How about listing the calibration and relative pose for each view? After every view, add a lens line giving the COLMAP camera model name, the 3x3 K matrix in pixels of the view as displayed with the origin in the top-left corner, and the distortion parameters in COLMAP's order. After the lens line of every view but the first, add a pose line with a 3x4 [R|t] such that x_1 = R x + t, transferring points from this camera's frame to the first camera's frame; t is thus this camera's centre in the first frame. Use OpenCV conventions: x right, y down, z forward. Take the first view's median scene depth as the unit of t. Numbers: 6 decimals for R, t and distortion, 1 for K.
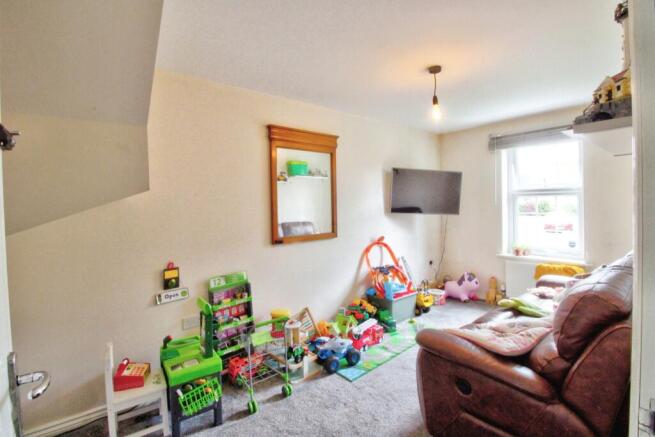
lens RADIAL K [[311.1, 0, 327.2], [0, 311.1, 199.7], [0, 0, 1]] dist [-0.003532, -0.010373]
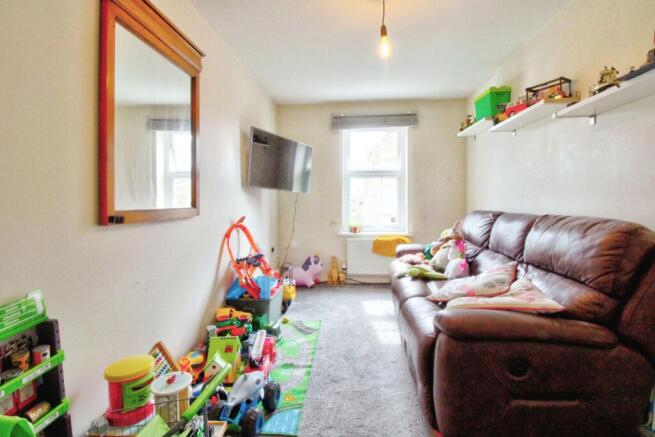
lens RADIAL K [[311.1, 0, 327.2], [0, 311.1, 199.7], [0, 0, 1]] dist [-0.003532, -0.010373]
pose [[0.699002, 0.018015, 0.714893, -0.221613], [-0.017144, 0.999817, -0.008432, 0.086835], [-0.714914, -0.006362, 0.699183, 0.370214]]
